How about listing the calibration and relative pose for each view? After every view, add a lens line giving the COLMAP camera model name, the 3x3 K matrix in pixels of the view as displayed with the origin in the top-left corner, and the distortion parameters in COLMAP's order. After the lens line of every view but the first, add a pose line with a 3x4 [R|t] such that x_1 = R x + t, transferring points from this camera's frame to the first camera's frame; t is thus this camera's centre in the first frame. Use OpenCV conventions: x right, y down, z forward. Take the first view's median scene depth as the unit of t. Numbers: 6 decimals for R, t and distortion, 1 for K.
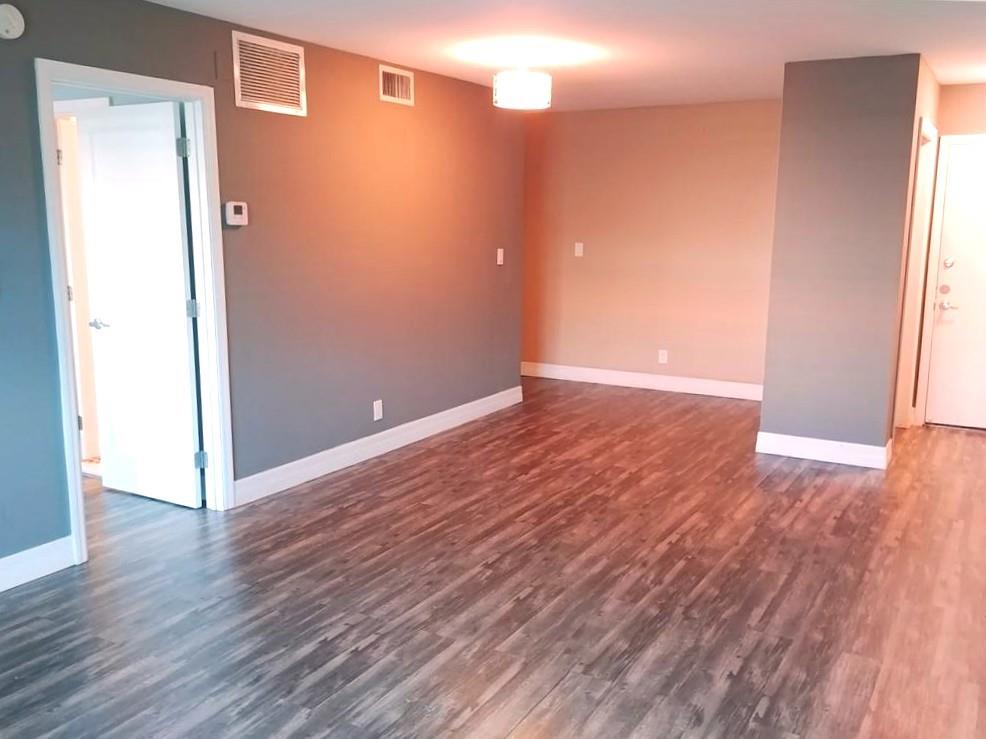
lens RADIAL K [[915.1, 0, 500.7], [0, 915.1, 369.5], [0, 0, 1]] dist [0.002457, 0.000000]
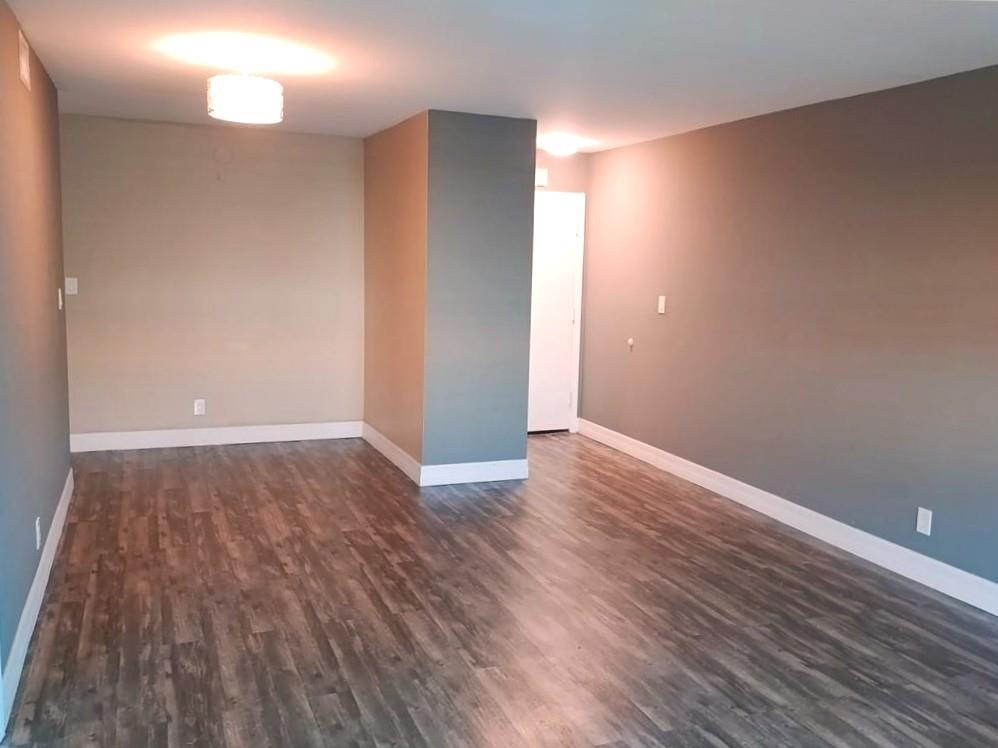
lens RADIAL K [[926.3, 0, 504.1], [0, 926.3, 374.1], [0, 0, 1]] dist [0.002457, 0.000000]
pose [[0.640097, -0.105692, 0.760989, -0.513181], [0.124801, 0.991641, 0.032752, -0.065340], [-0.758090, 0.074007, 0.647937, 0.327601]]
